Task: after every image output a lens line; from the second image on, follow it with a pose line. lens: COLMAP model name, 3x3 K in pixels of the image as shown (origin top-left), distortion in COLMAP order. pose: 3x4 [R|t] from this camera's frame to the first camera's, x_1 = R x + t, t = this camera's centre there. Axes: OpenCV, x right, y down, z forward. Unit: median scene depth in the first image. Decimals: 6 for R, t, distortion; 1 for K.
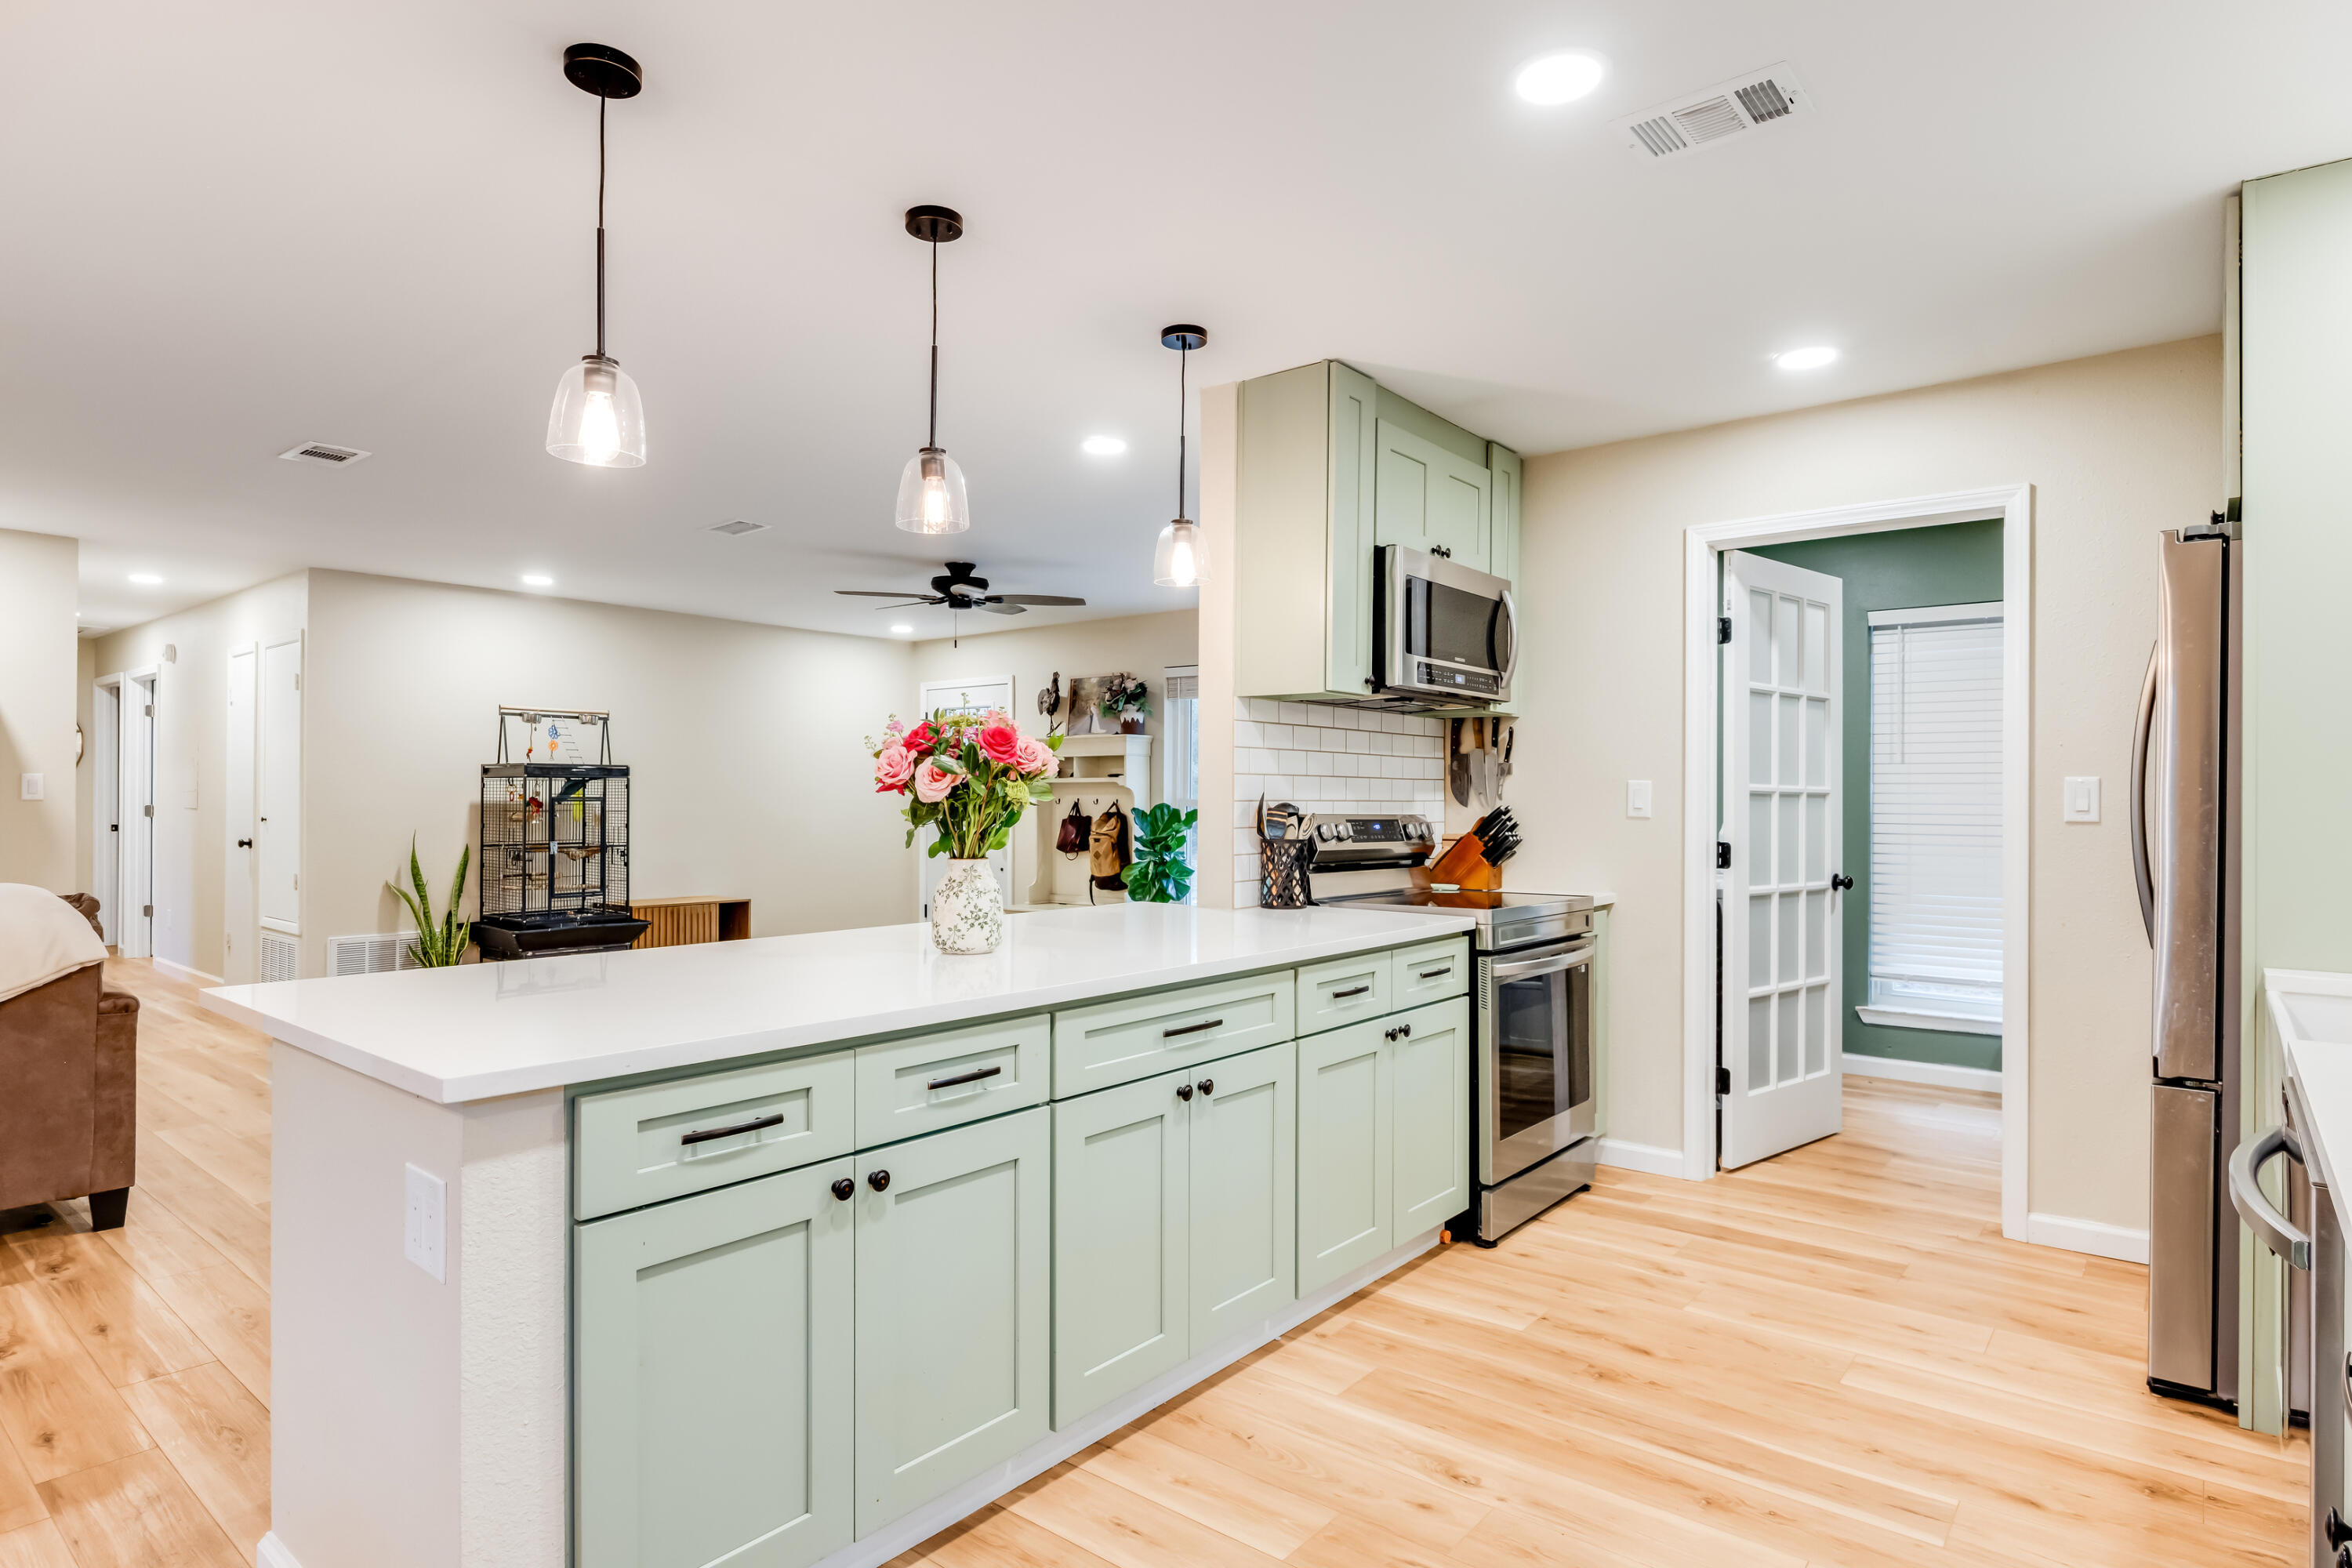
lens RADIAL K [[1246.9, 0, 1178.7], [0, 1246.9, 788.1], [0, 0, 1]] dist [-0.022480, 0.001018]
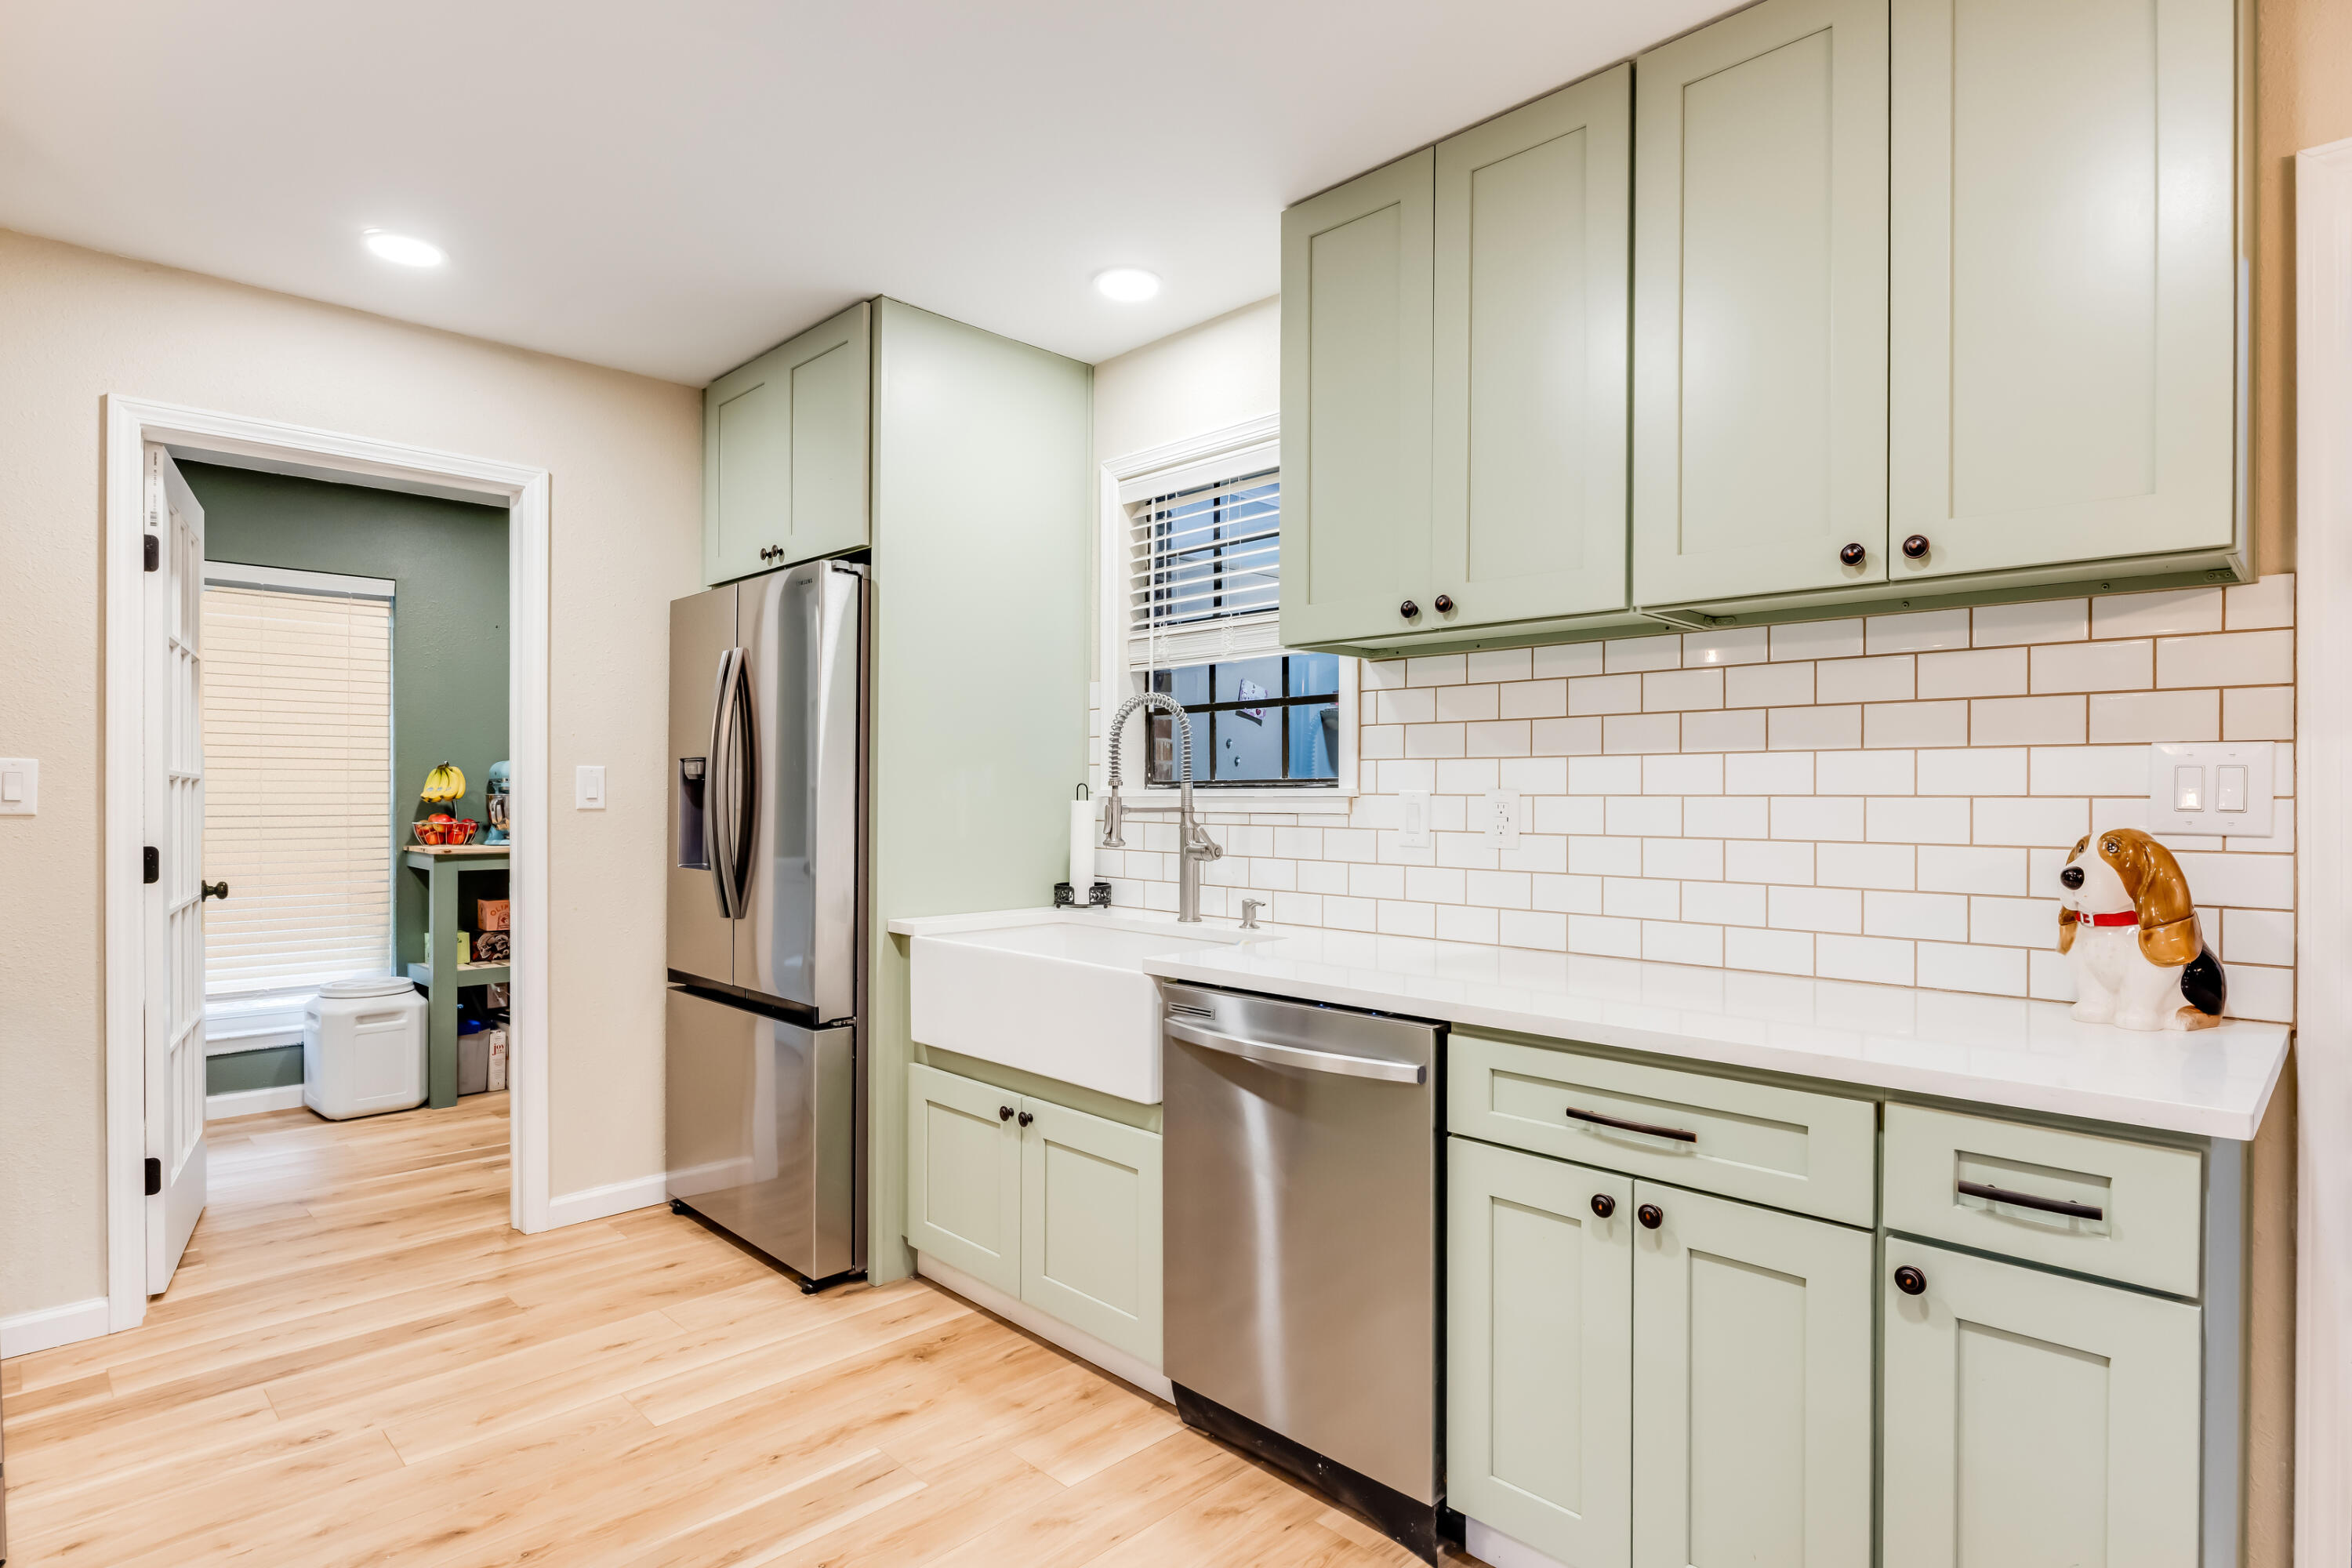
lens RADIAL K [[1199.4, 0, 1186.1], [0, 1199.4, 797.3], [0, 0, 1]] dist [-0.006241, -0.001902]
pose [[0.098503, -0.007831, 0.995106, -0.112821], [-0.010282, 0.999908, 0.008886, 0.001442], [-0.995084, -0.011107, 0.098413, 0.195842]]
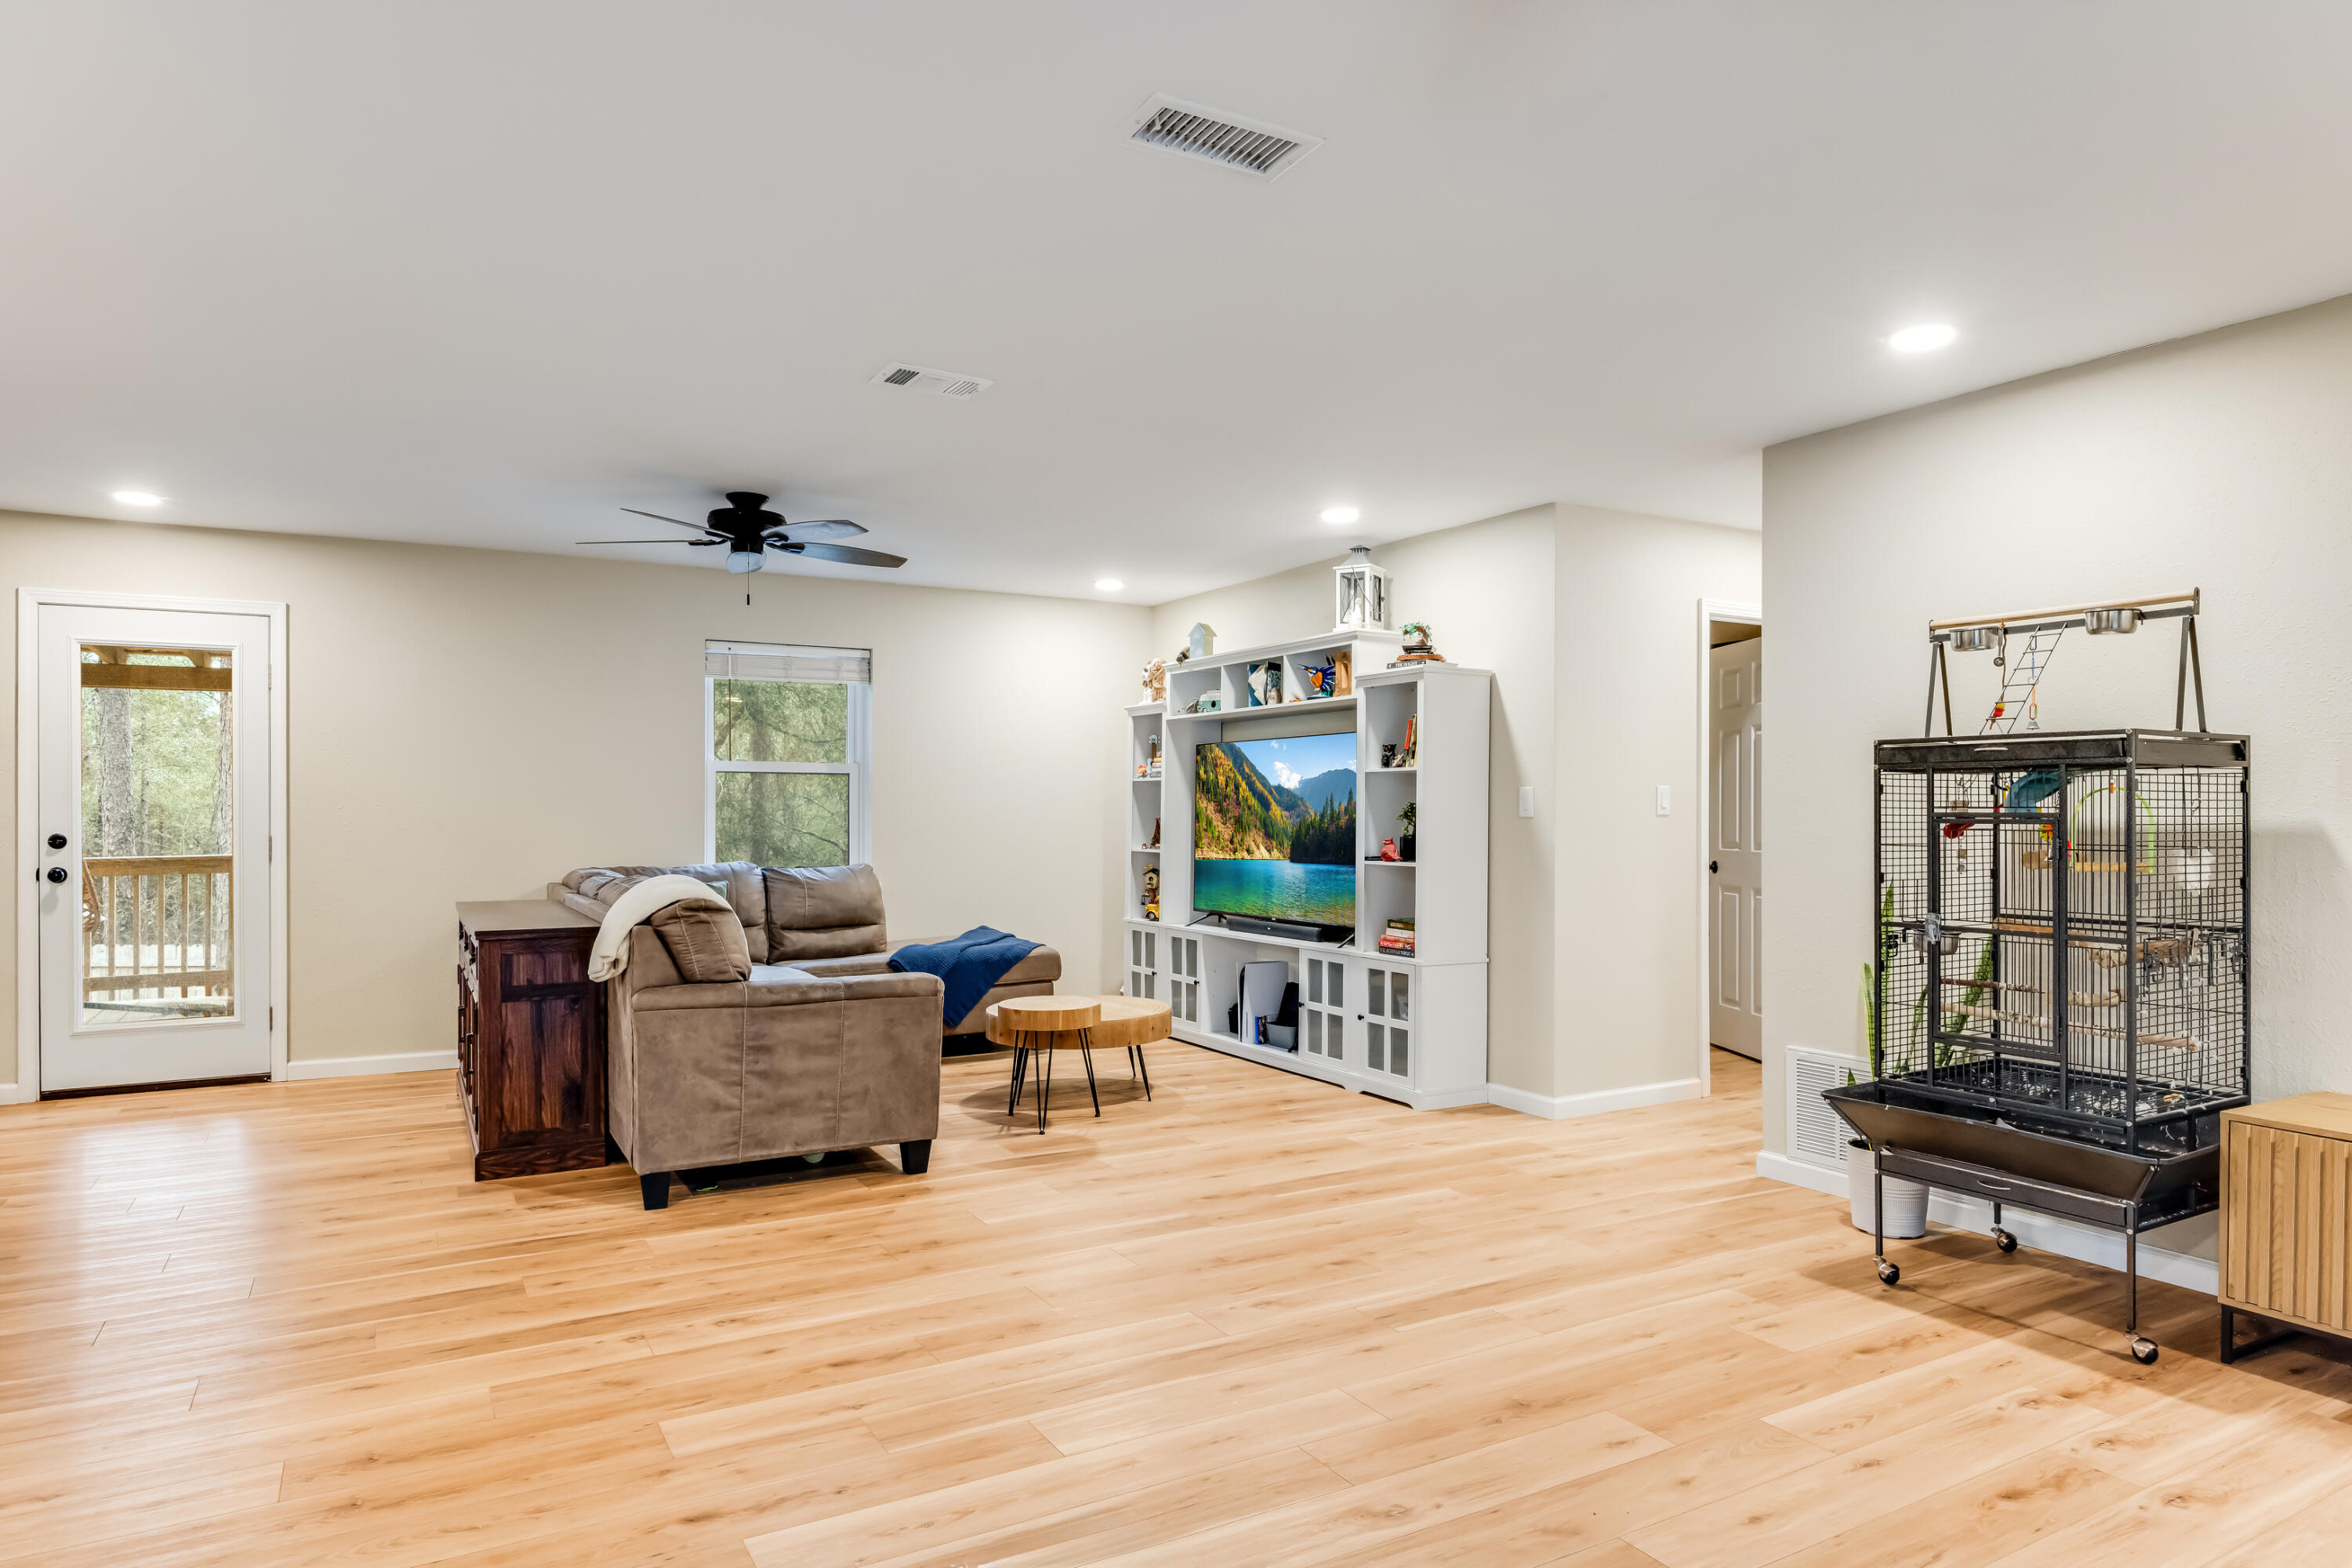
lens RADIAL K [[1390.4, 0, 1191.6], [0, 1390.4, 789.0], [0, 0, 1]] dist [-0.007374, 0.002713]
pose [[-0.351705, -0.017610, -0.935945, 0.054253], [0.004182, 0.999784, -0.020383, 0.007786], [0.936101, -0.011083, -0.351556, 0.921133]]
